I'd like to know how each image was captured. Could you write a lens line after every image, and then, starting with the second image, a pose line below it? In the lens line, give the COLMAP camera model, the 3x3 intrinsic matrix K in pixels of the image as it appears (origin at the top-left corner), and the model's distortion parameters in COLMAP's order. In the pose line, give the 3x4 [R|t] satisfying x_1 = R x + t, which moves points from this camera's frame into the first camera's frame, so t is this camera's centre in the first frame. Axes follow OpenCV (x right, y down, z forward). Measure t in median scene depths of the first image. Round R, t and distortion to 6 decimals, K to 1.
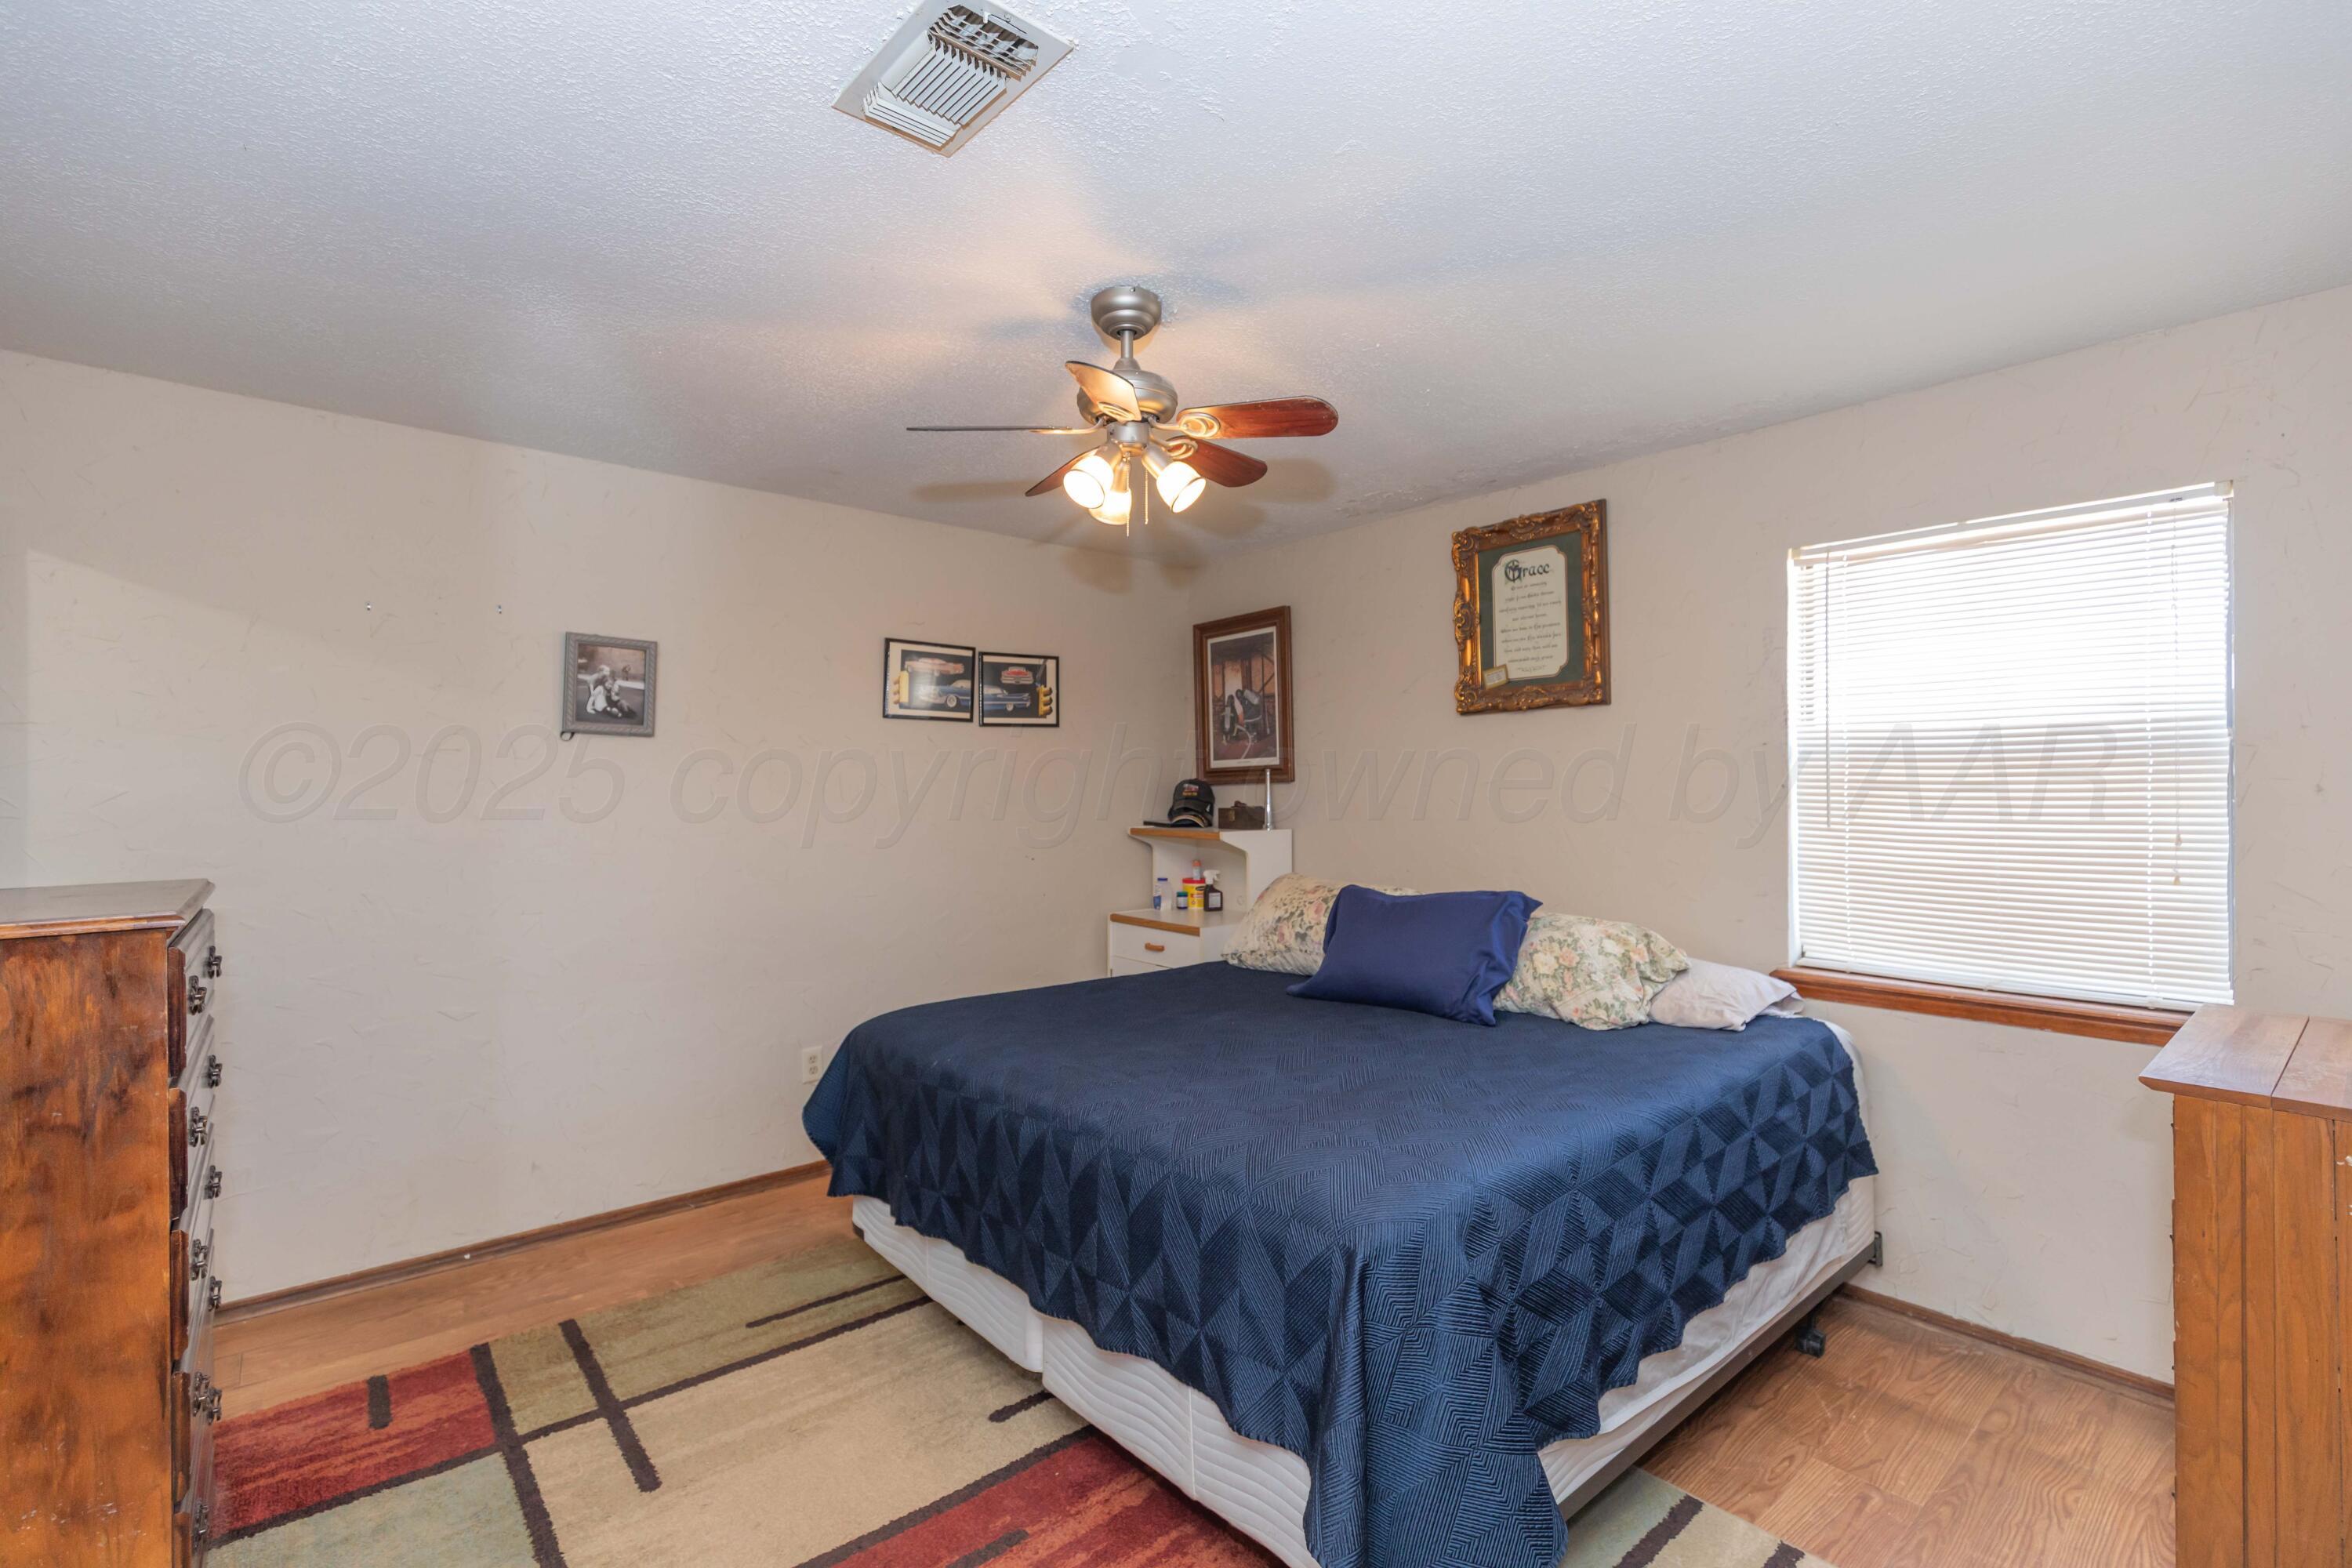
lens RADIAL K [[1062.5, 0, 1179.0], [0, 1062.5, 782.0], [0, 0, 1]] dist [0.000280, -0.002500]
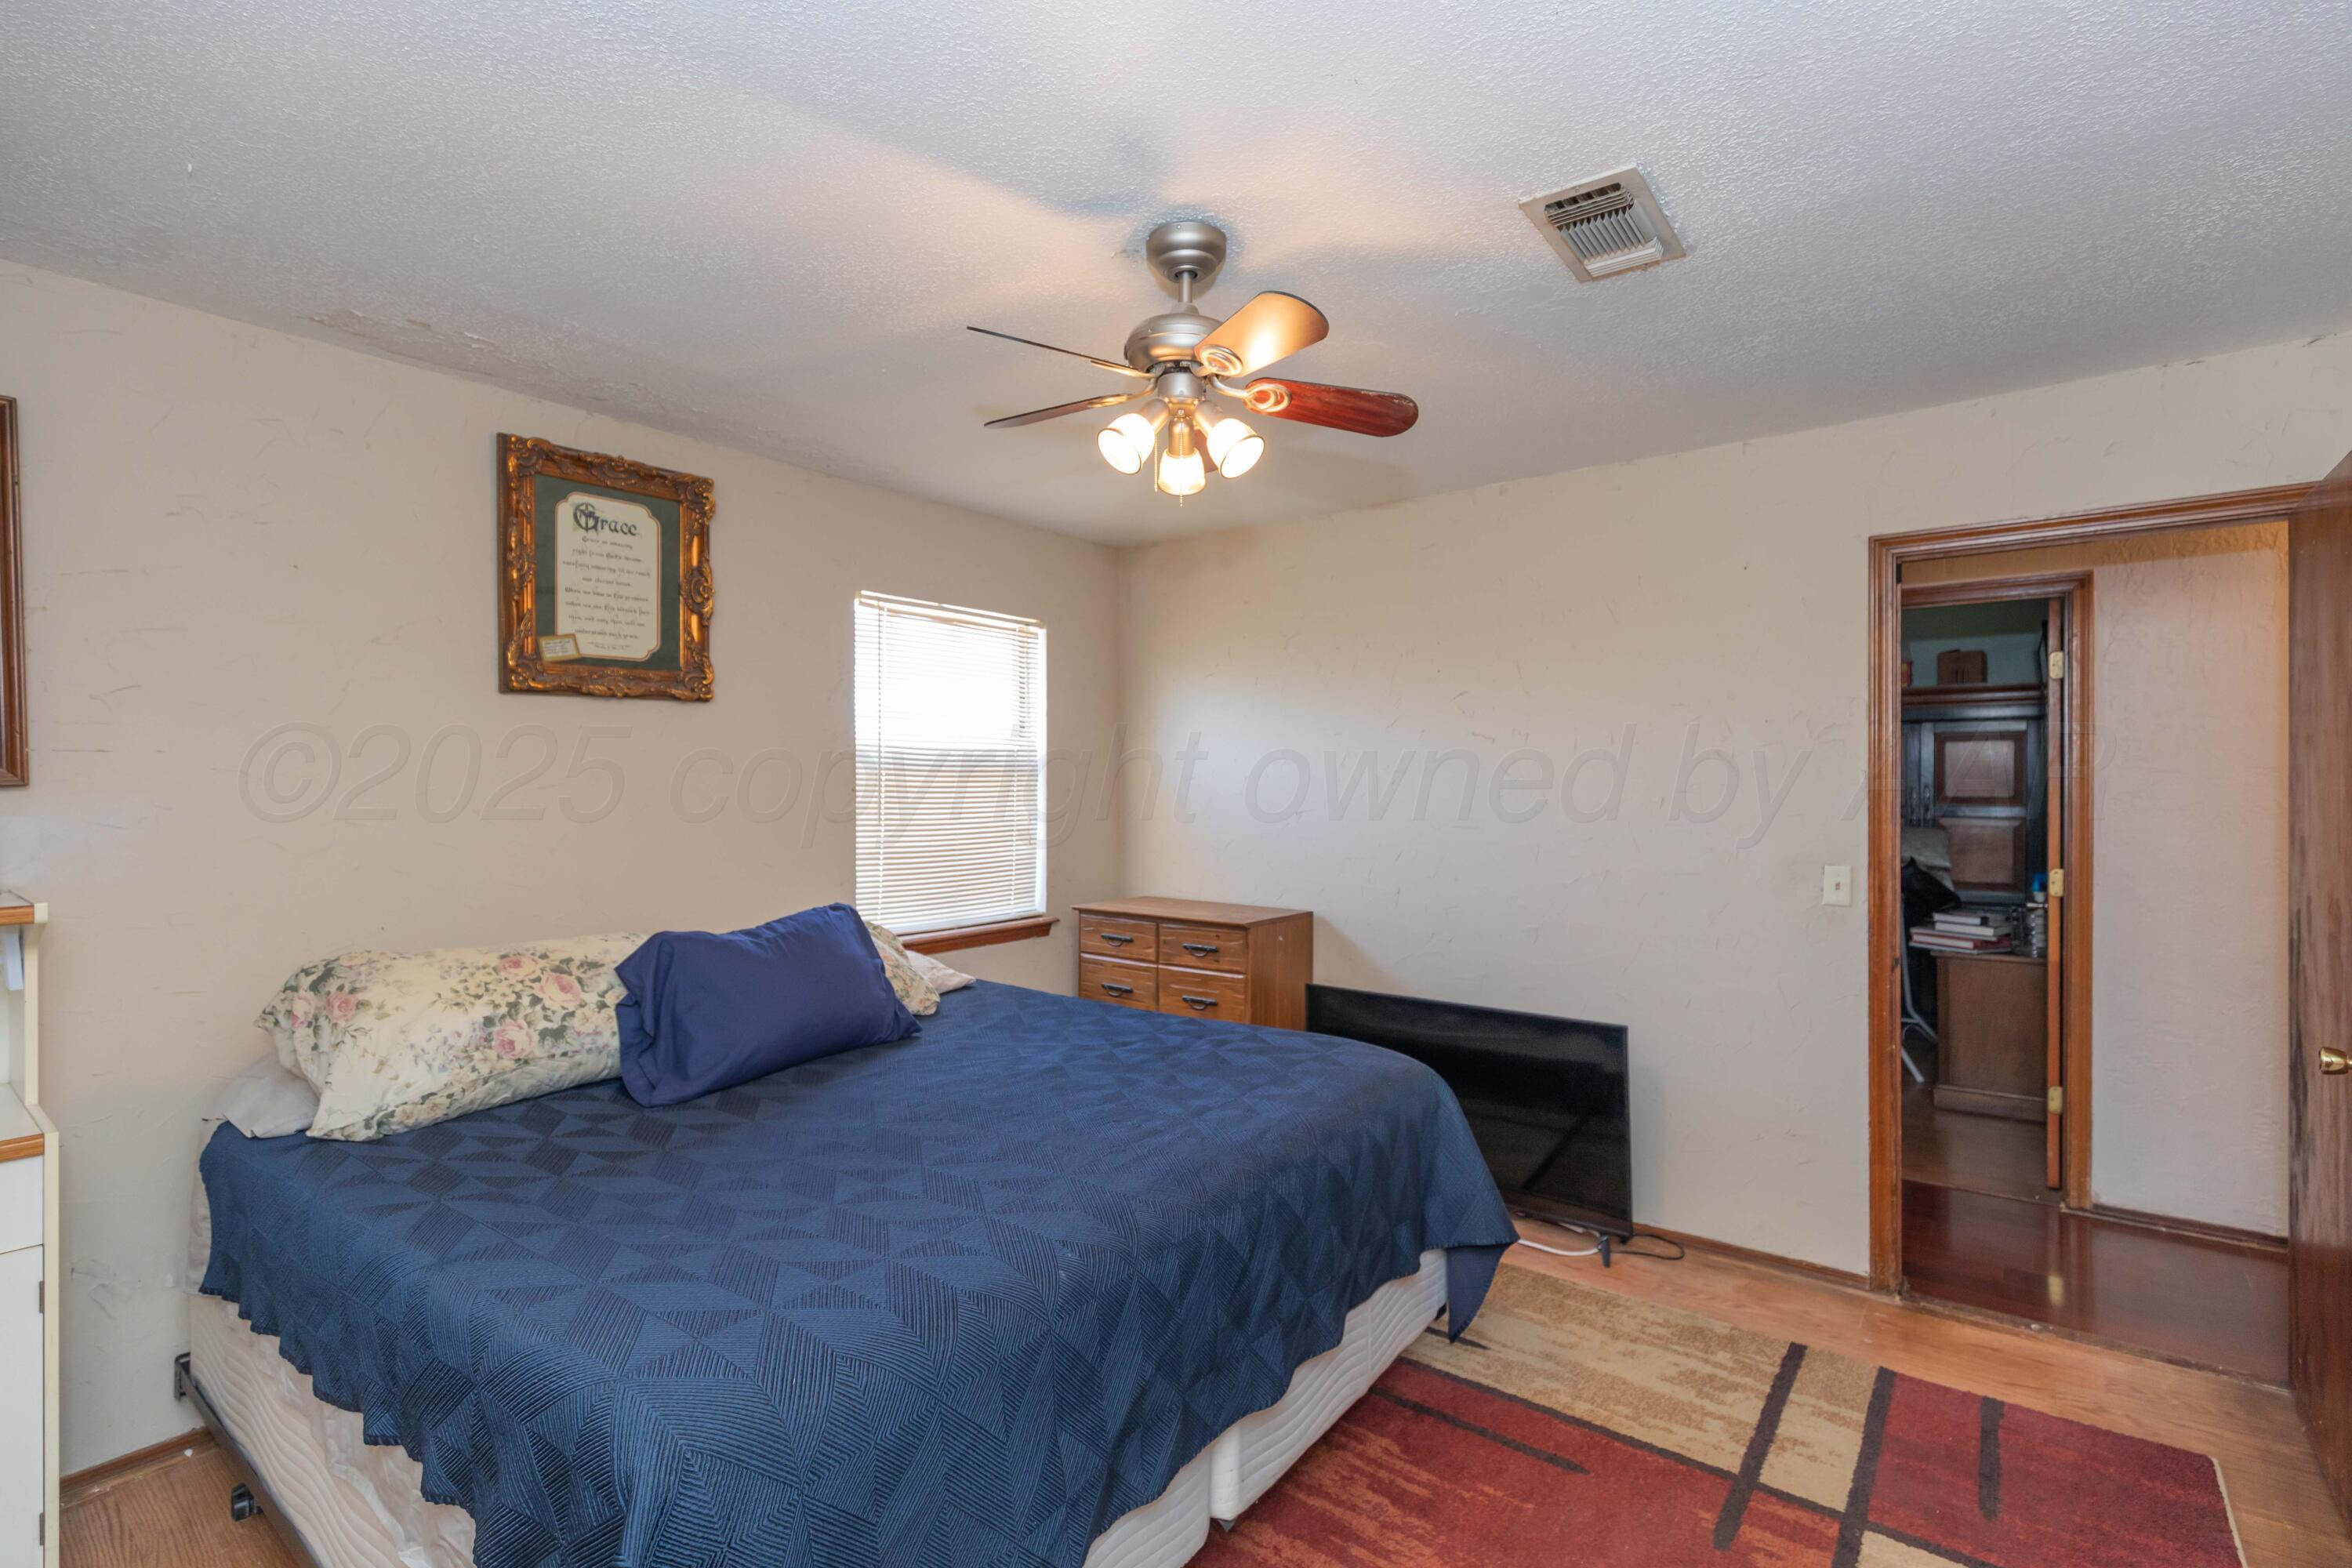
lens RADIAL K [[1062.5, 0, 1174.7], [0, 1062.5, 791.0], [0, 0, 1]] dist [0.000280, -0.002500]
pose [[-0.196402, -0.007548, 0.980494, -0.552450], [-0.003109, 0.999970, 0.007075, -0.003139], [-0.980519, -0.001658, -0.196419, 0.740572]]
